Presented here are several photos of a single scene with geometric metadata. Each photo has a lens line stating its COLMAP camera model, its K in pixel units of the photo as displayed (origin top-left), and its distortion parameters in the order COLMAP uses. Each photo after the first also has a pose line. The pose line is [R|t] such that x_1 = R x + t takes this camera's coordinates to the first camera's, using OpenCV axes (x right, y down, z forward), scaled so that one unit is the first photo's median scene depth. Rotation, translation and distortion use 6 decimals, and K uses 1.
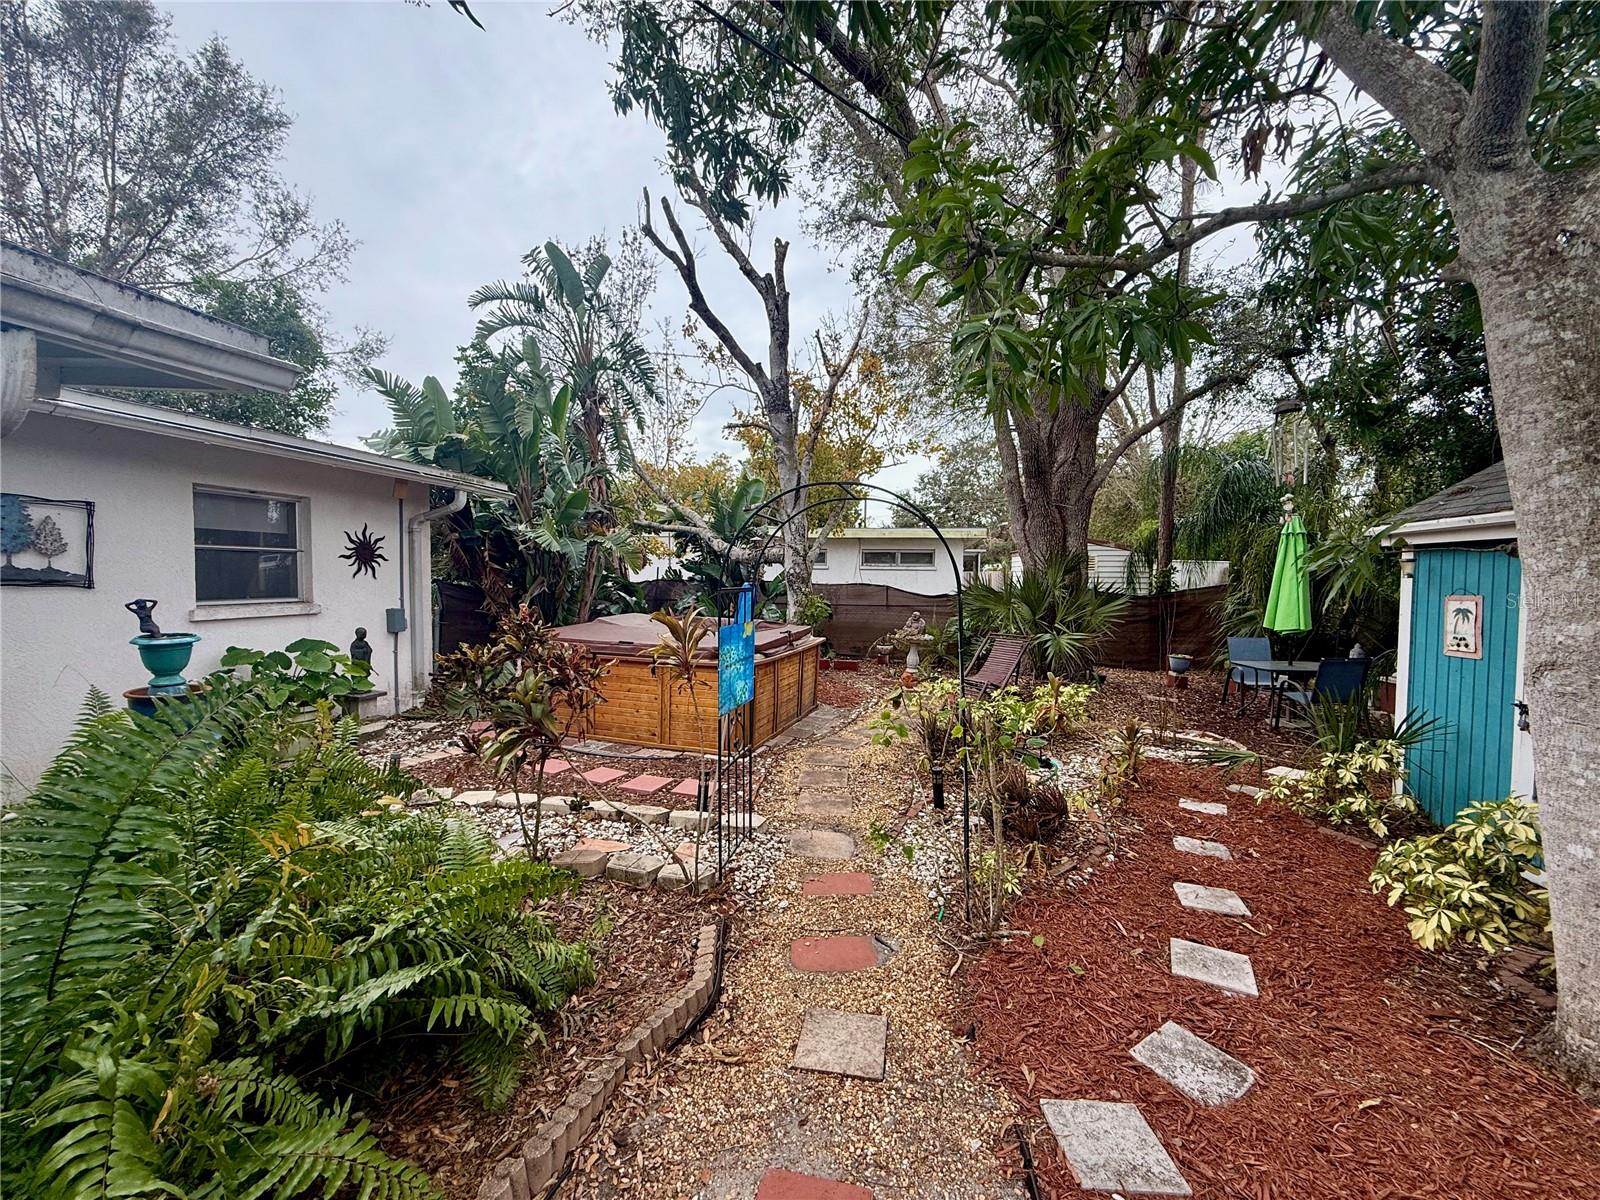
lens RADIAL K [[634.9, 0, 796.5], [0, 634.9, 599.3], [0, 0, 1]] dist [0.001476, -0.000035]
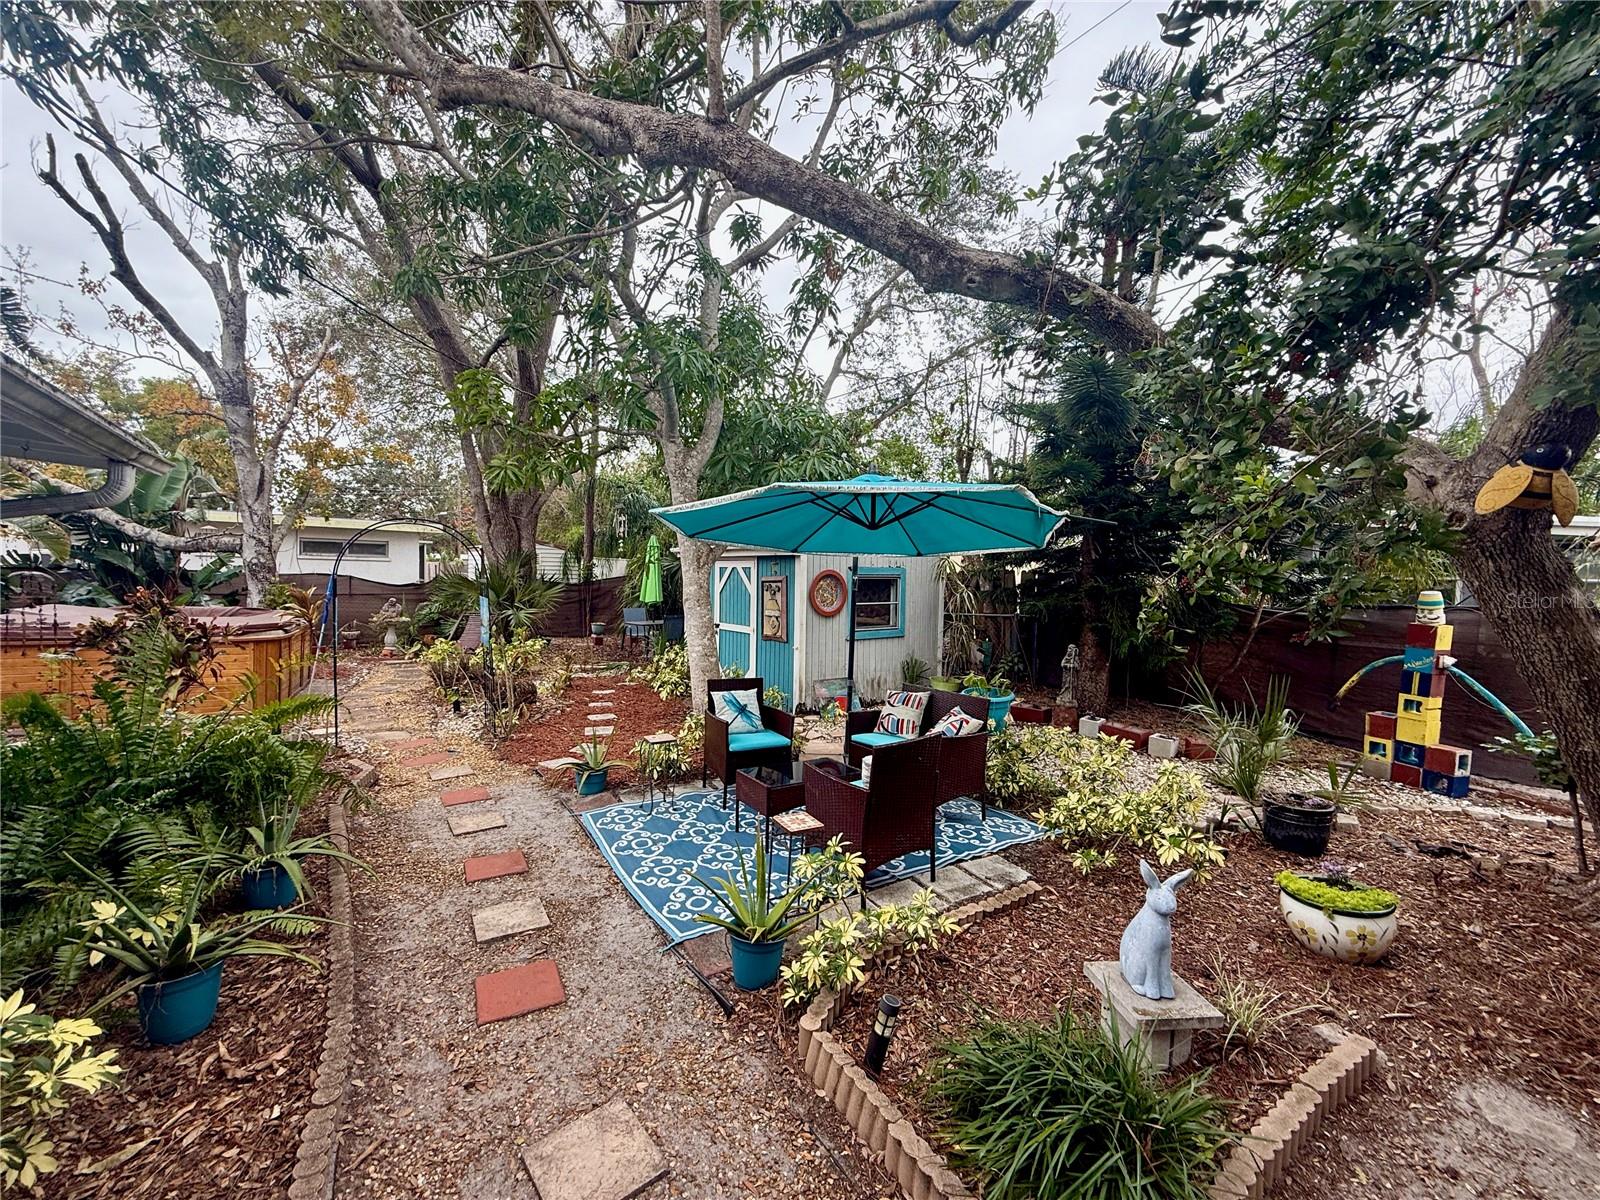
lens RADIAL K [[634.9, 0, 796.5], [0, 634.9, 599.3], [0, 0, 1]] dist [0.001476, -0.000035]
pose [[0.672884, -0.024847, 0.739330, -0.185763], [0.015015, 0.999689, 0.019931, 0.010724], [-0.739595, -0.002310, 0.673048, -0.353817]]
